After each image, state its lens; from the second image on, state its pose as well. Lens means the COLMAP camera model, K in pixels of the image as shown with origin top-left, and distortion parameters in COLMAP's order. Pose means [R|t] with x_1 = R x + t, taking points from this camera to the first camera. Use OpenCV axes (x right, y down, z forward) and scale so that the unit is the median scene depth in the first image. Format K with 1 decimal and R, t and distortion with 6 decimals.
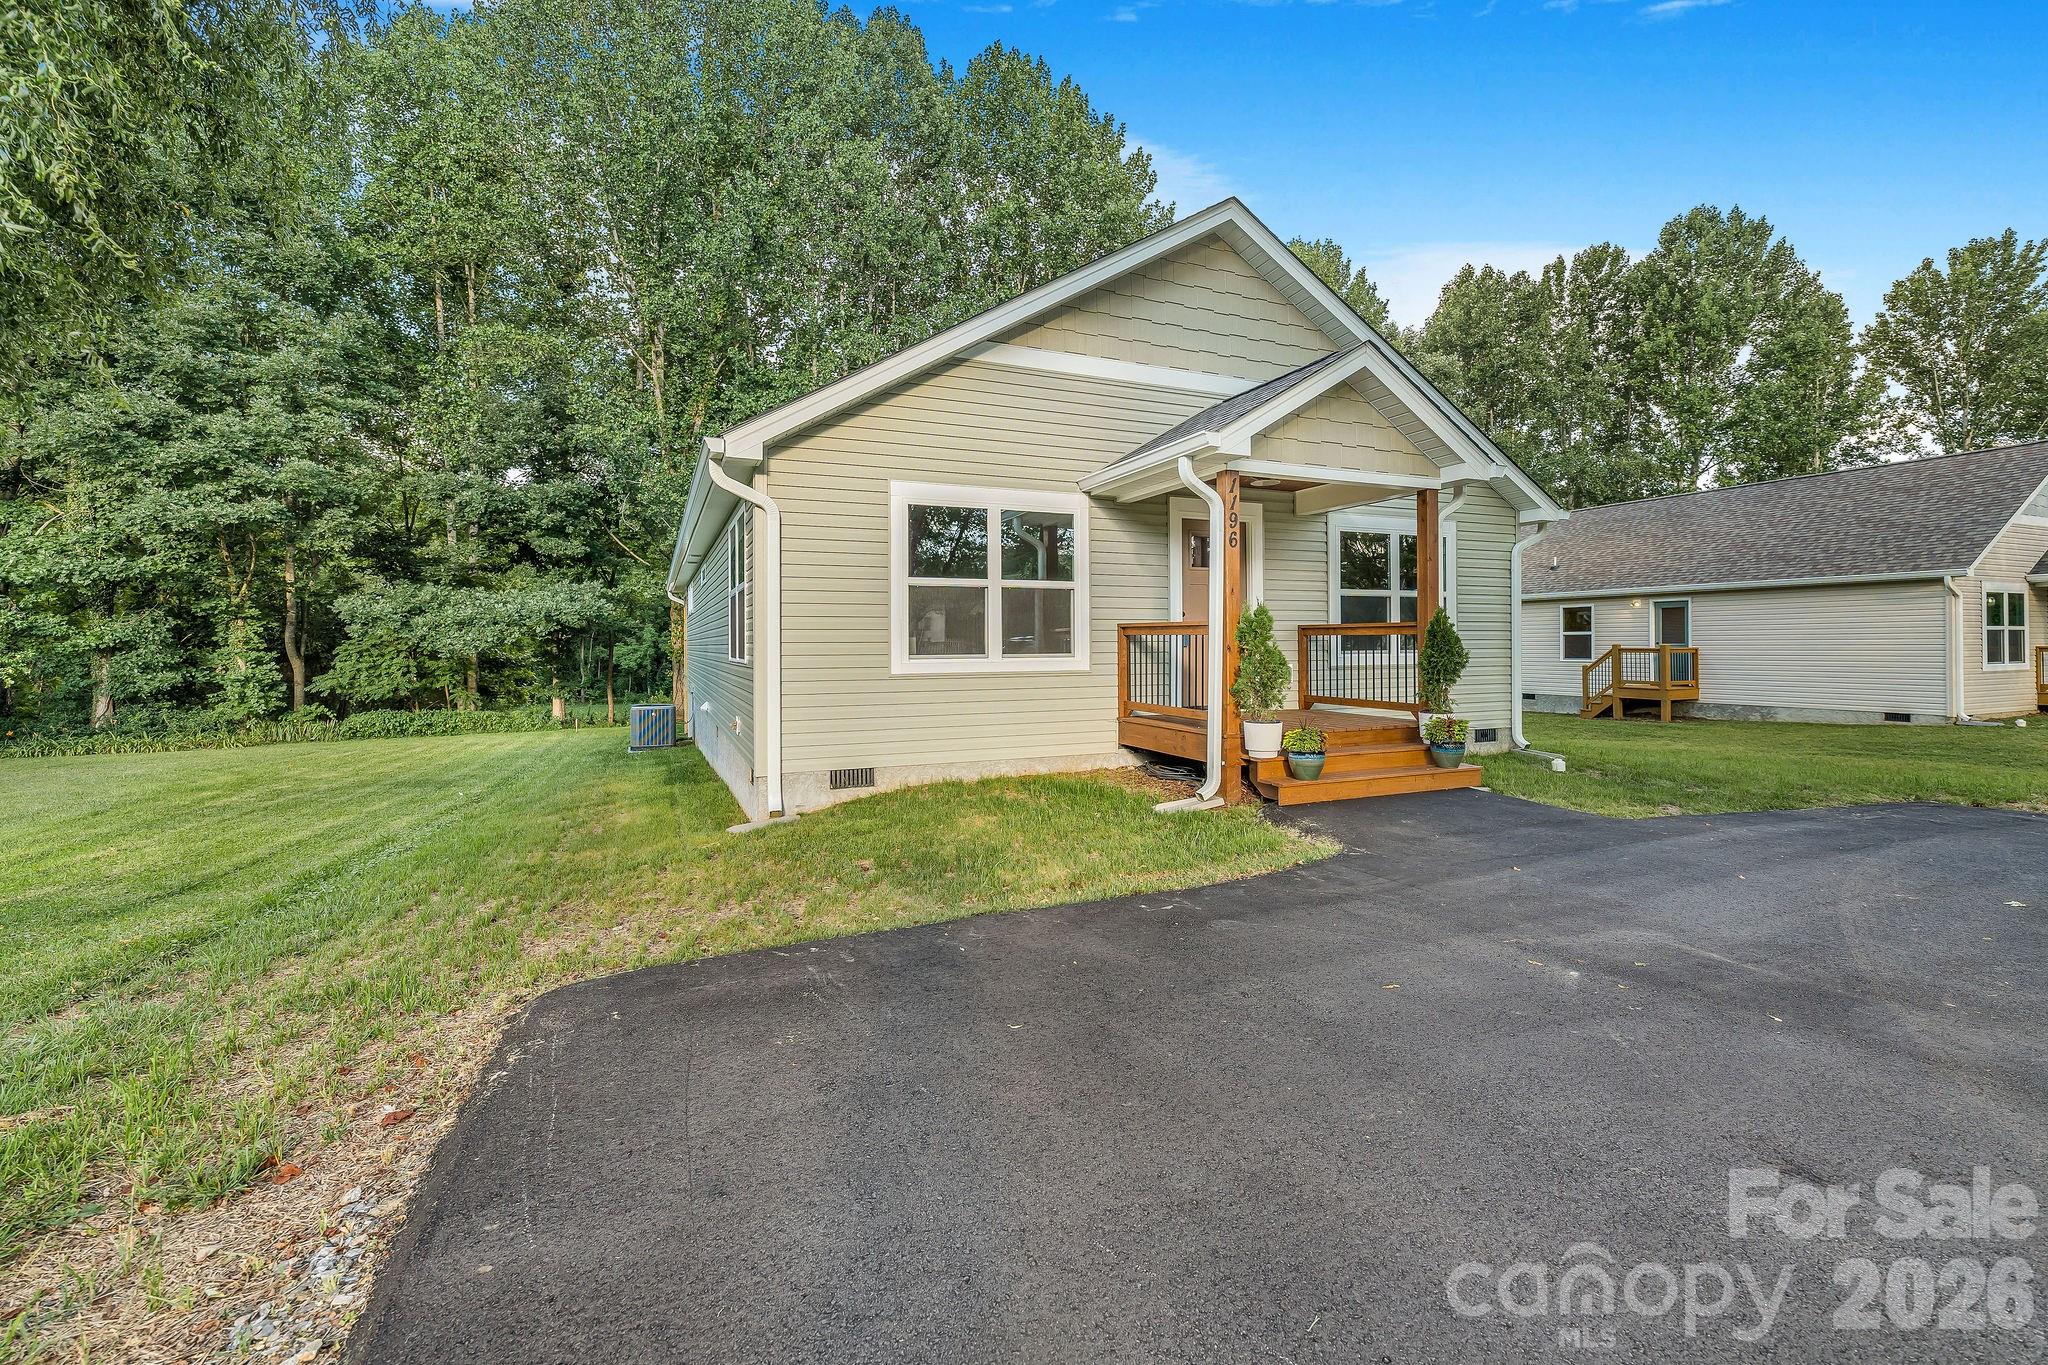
lens RADIAL K [[853.0, 0, 1015.1], [0, 853.0, 659.1], [0, 0, 1]] dist [-0.001240, -0.001455]
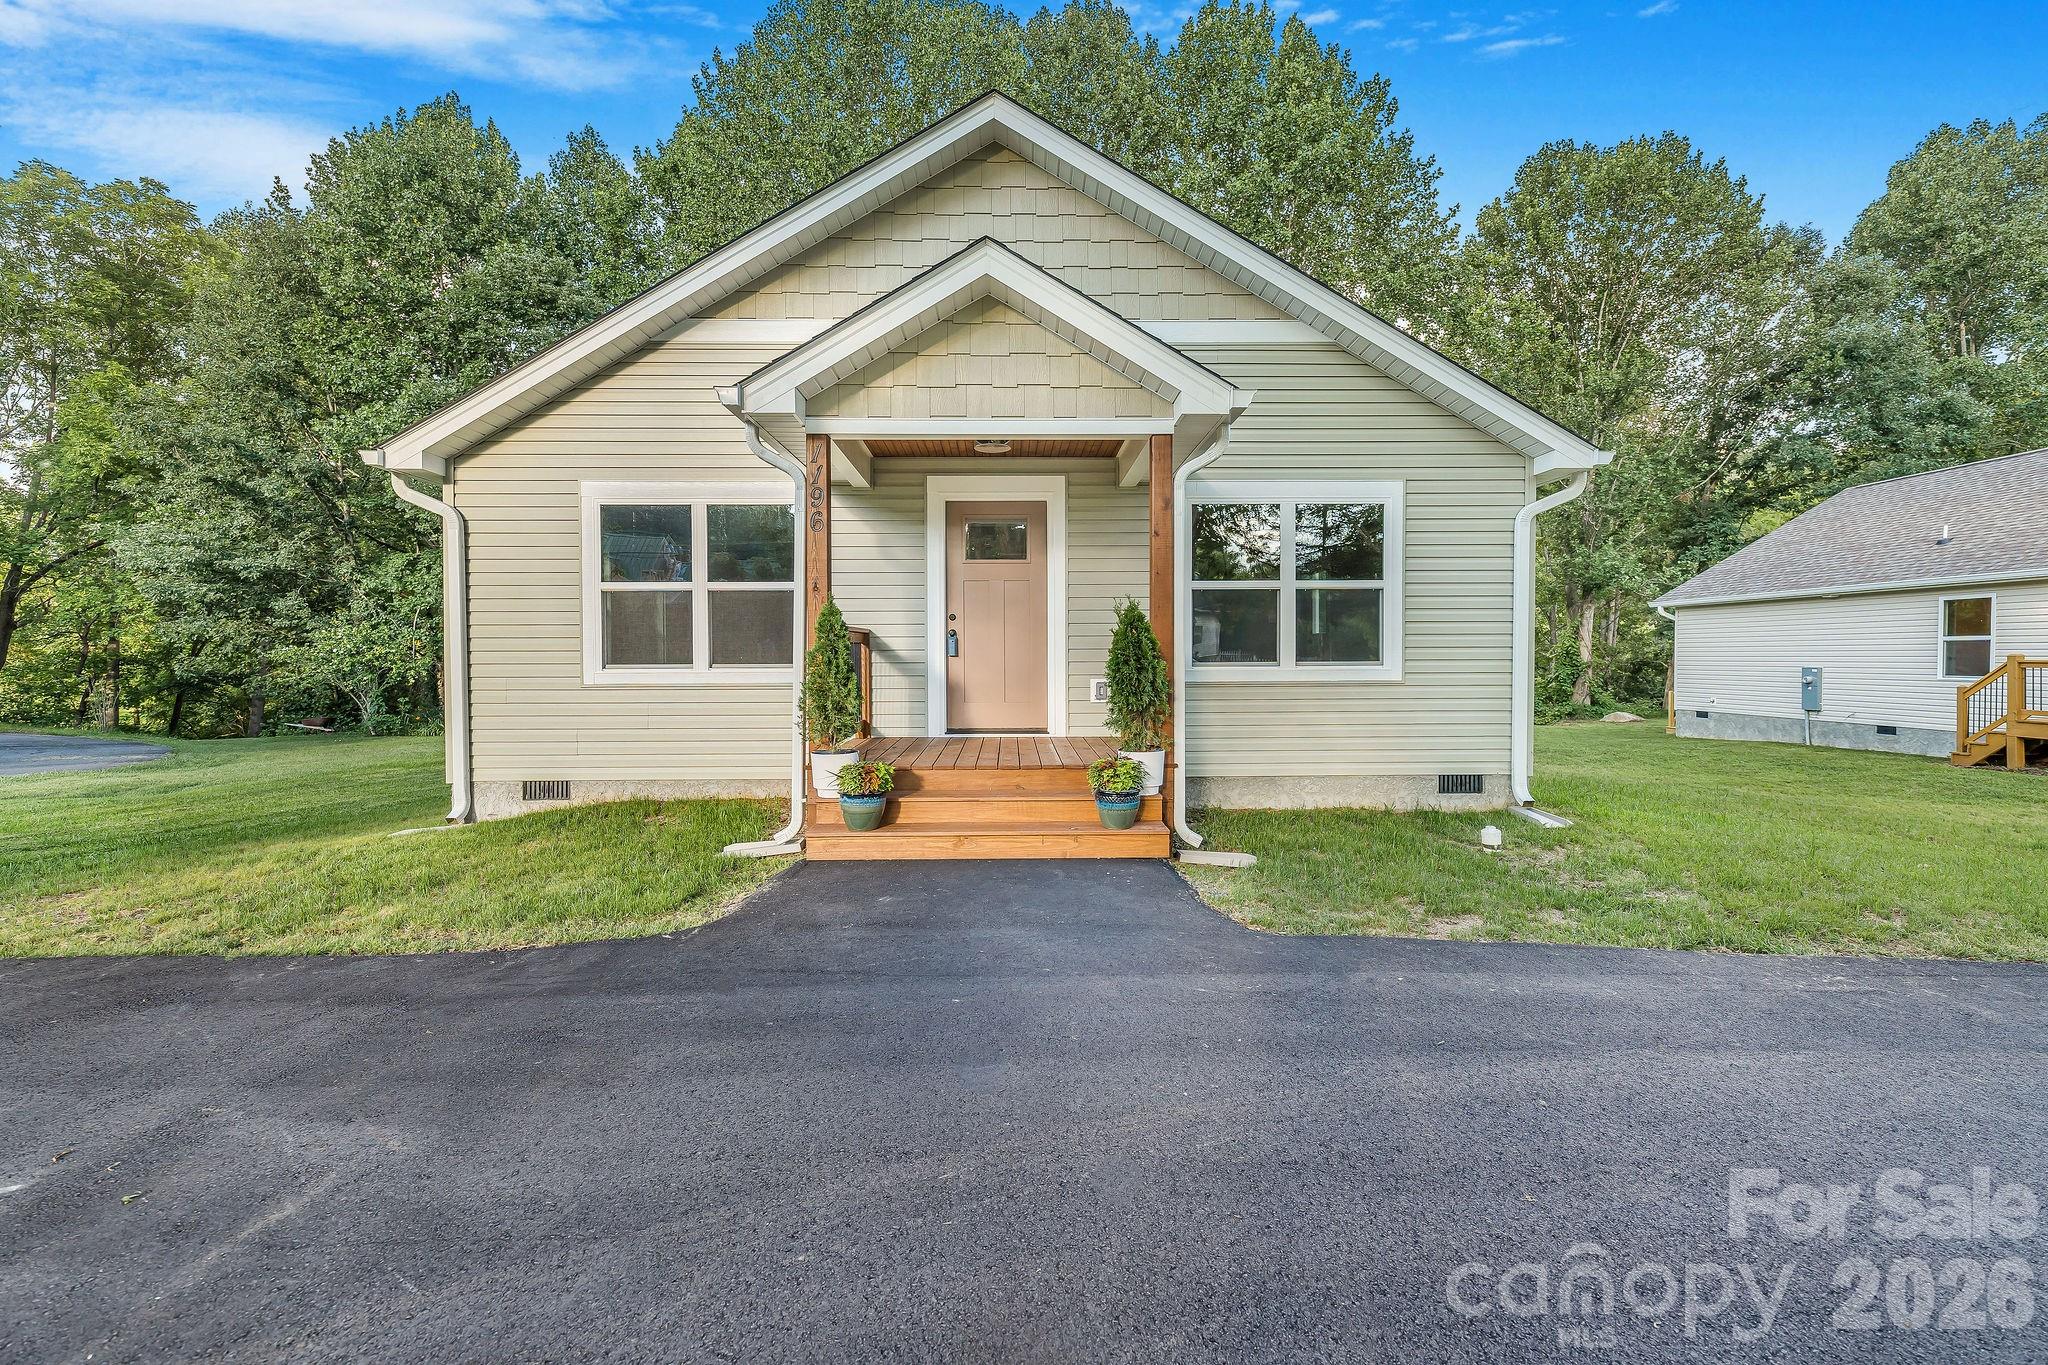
lens RADIAL K [[853.0, 0, 1020.2], [0, 853.0, 670.1], [0, 0, 1]] dist [-0.001240, -0.001455]
pose [[0.924998, 0.011202, -0.379808, 0.599237], [-0.009013, 0.999931, 0.007540, -0.008383], [0.379866, -0.003552, 0.925035, 0.269593]]
